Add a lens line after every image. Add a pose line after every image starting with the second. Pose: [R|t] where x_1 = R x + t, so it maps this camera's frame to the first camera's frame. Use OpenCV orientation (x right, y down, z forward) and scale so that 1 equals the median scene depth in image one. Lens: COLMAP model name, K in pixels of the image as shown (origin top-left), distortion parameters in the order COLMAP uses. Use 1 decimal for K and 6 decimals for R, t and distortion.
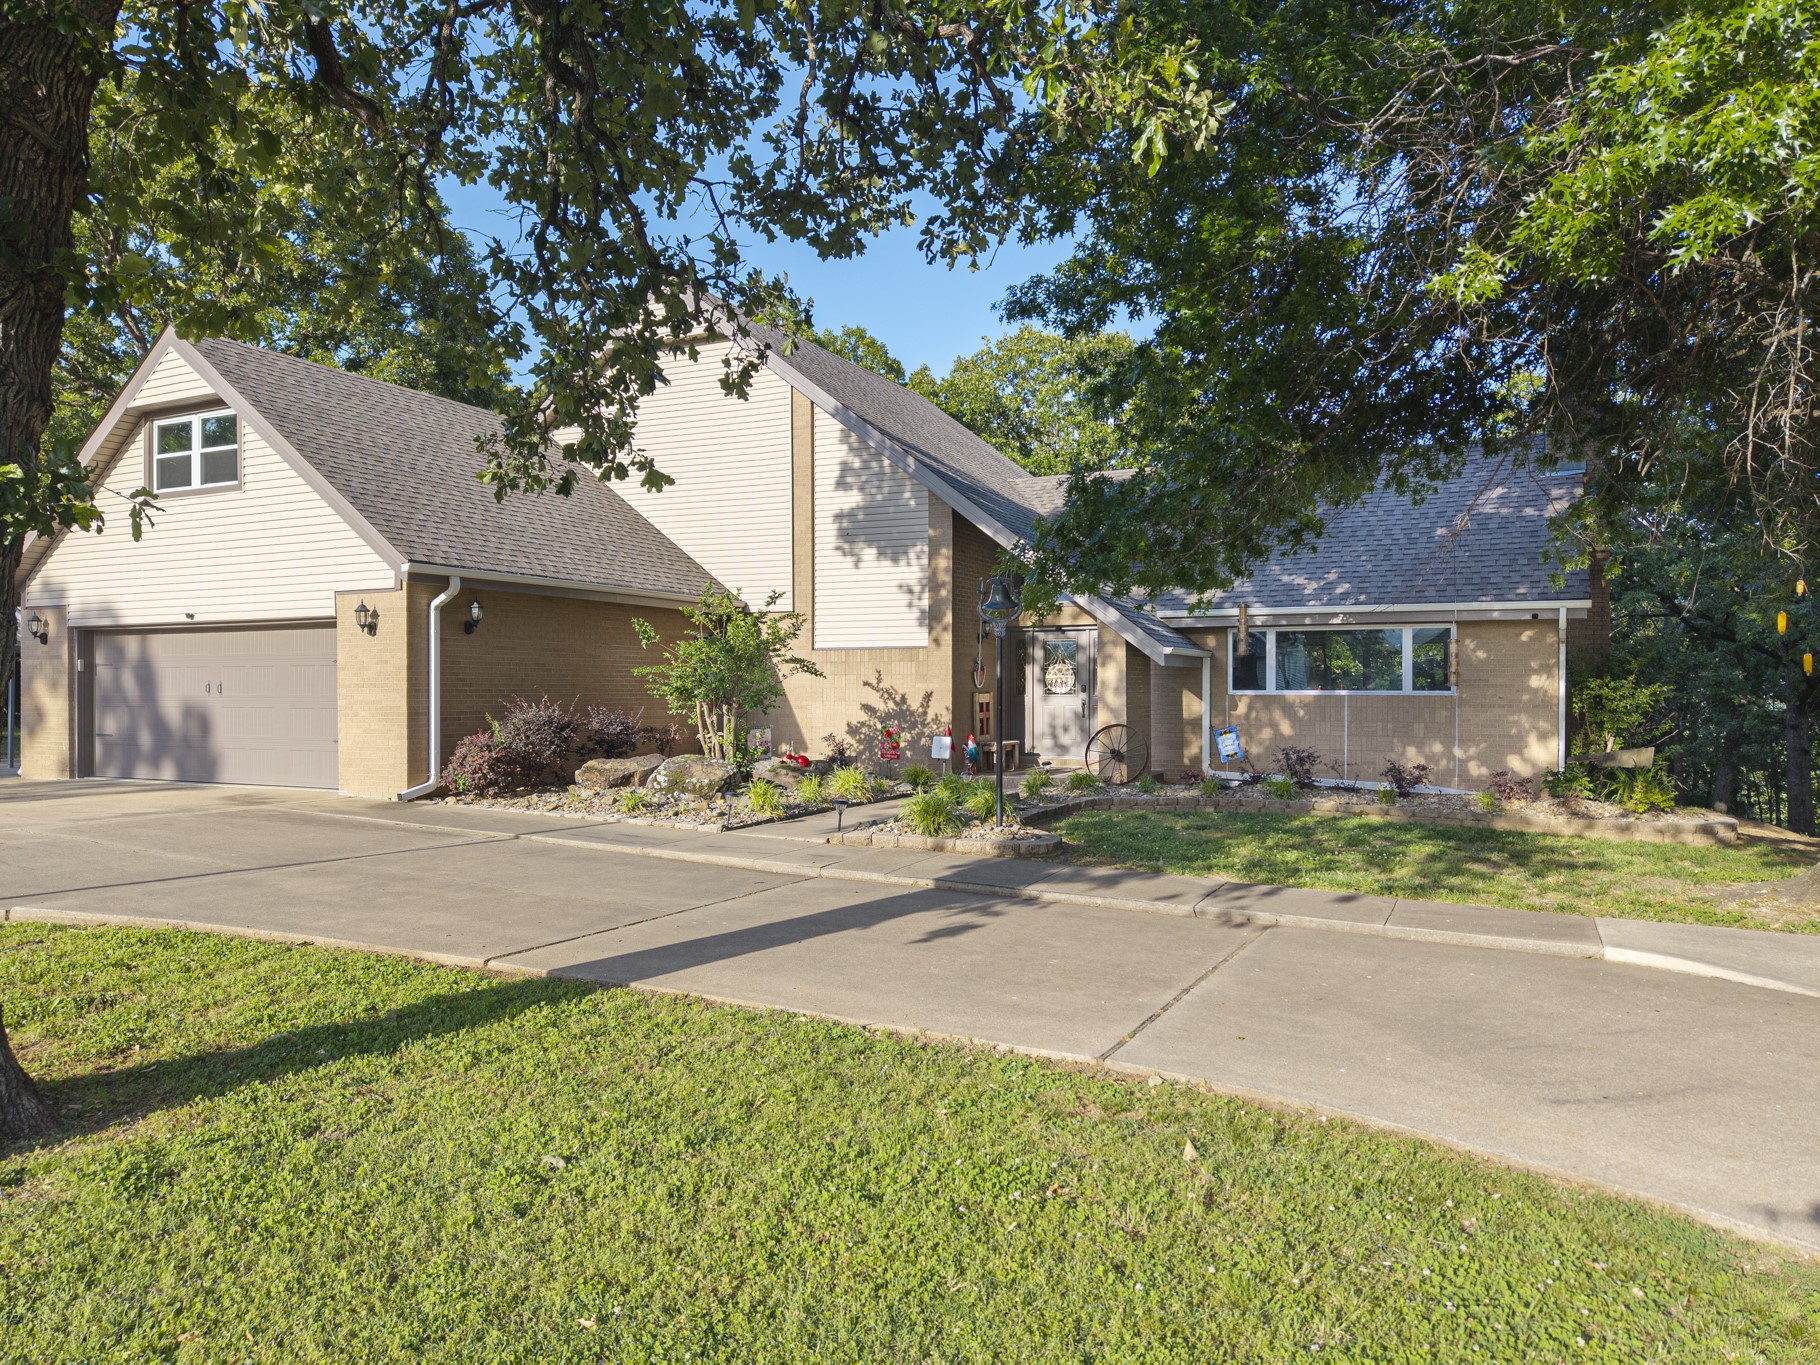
lens RADIAL K [[1230.3, 0, 910.0], [0, 1230.3, 682.5], [0, 0, 1]] dist [0.043454, -0.056876]
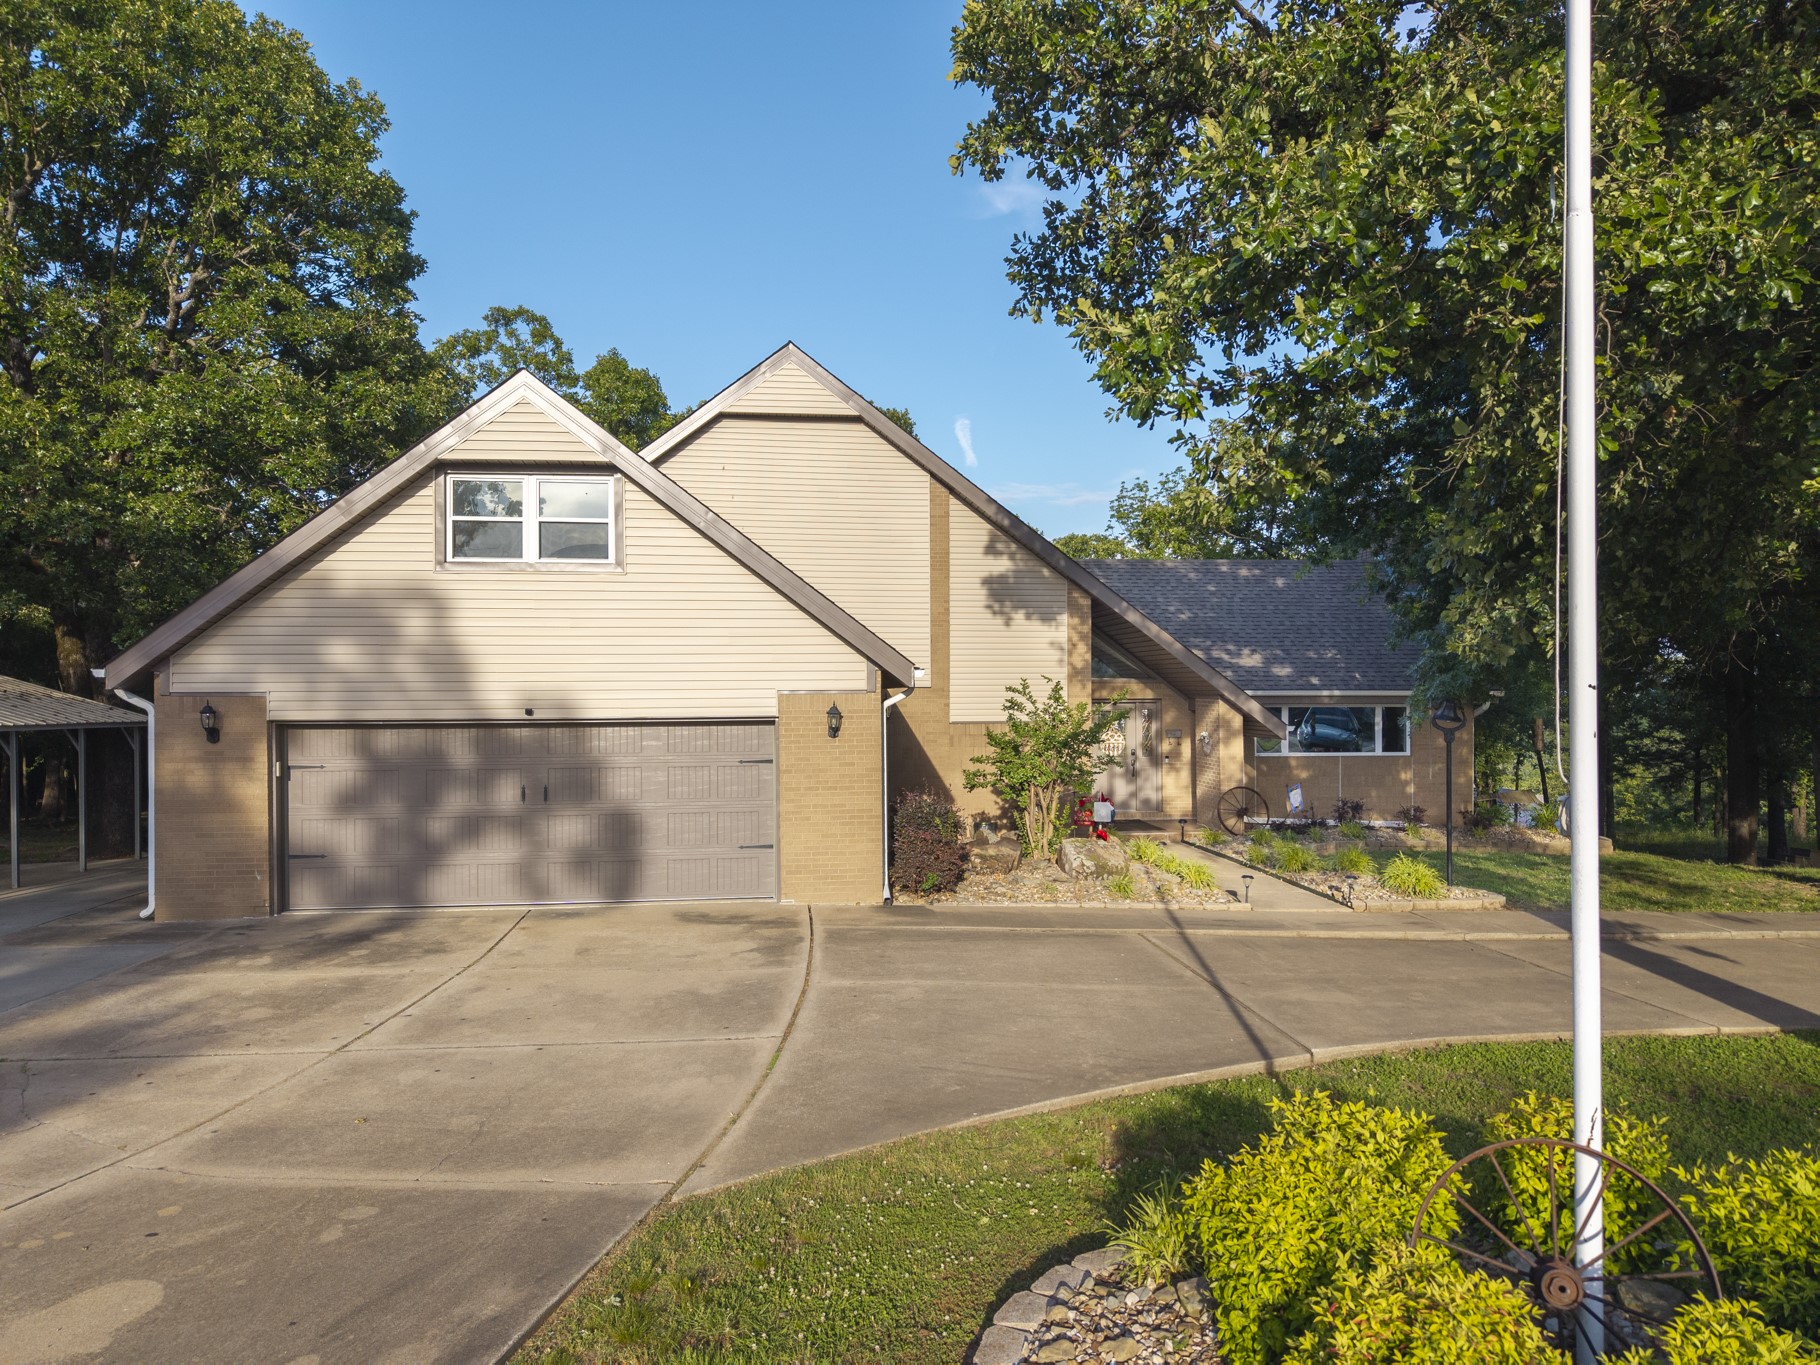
lens RADIAL K [[1224.1, 0, 906.1], [0, 1224.1, 688.1], [0, 0, 1]] dist [0.007245, -0.004095]
pose [[0.830774, -0.001992, 0.556607, -1.137952], [0.003510, 0.999992, -0.001660, -0.092183], [-0.556599, 0.003333, 0.830774, 0.209958]]
